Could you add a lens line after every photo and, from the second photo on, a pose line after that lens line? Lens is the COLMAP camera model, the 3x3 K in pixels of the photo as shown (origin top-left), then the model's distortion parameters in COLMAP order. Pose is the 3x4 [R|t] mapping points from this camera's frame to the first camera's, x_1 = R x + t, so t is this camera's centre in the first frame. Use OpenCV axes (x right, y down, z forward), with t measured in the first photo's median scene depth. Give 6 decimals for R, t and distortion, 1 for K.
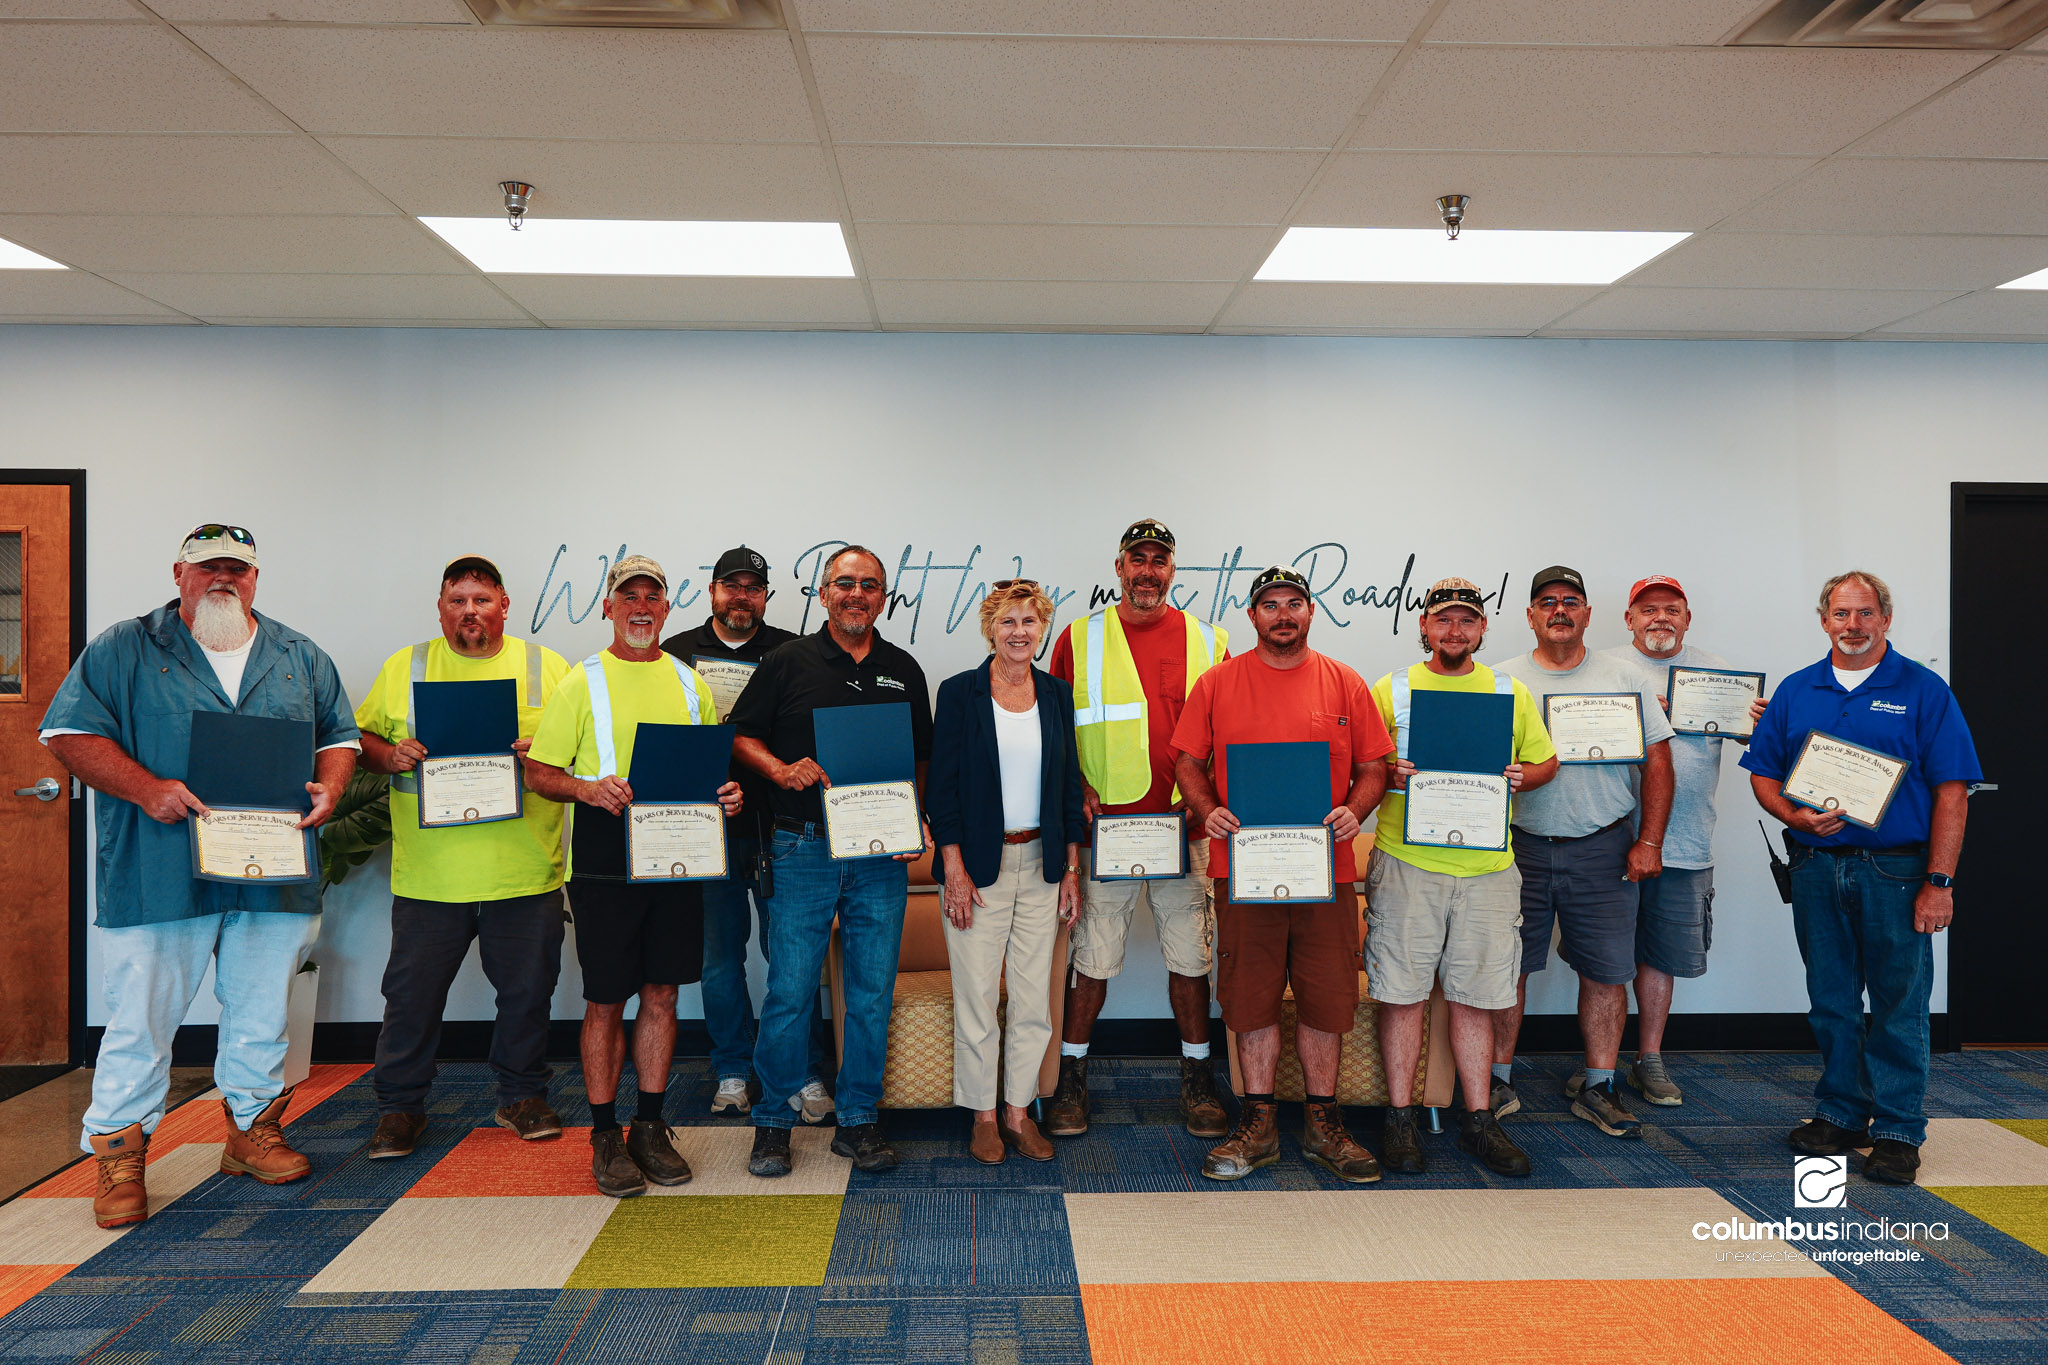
lens RADIAL K [[1529.6, 0, 1020.8], [0, 1529.6, 679.4], [0, 0, 1]] dist [-0.002676, 0.004516]
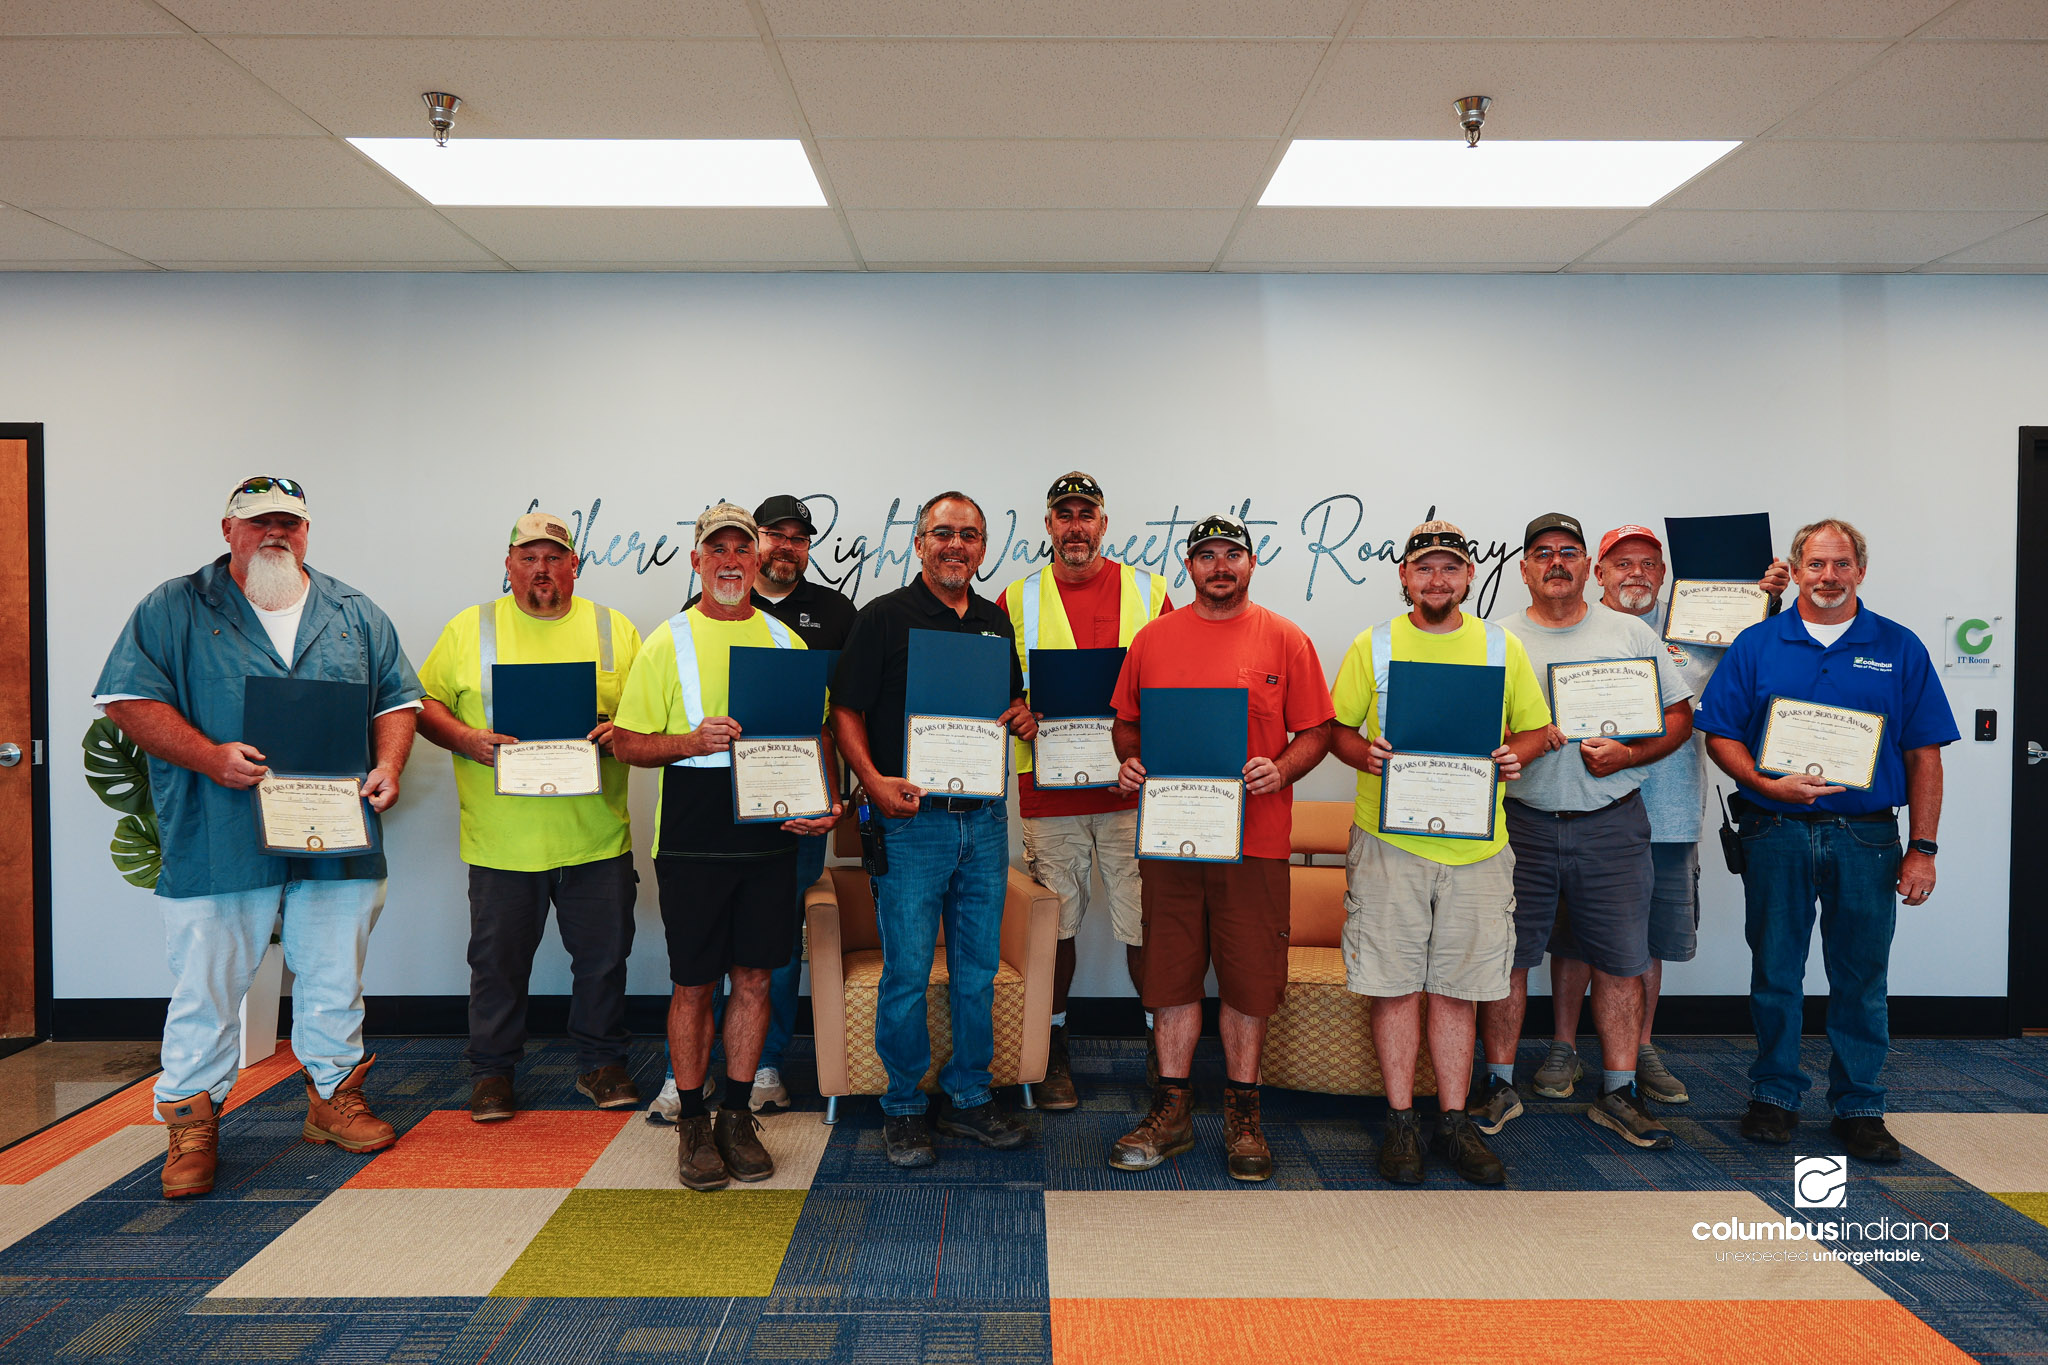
lens RADIAL K [[1461.9, 0, 1028.6], [0, 1461.9, 683.3], [0, 0, 1]] dist [-0.001559, -0.000692]
pose [[0.999519, -0.000416, -0.031019, 0.048552], [0.001071, 0.999777, 0.021096, 0.010176], [0.031003, -0.021119, 0.999296, 0.126719]]
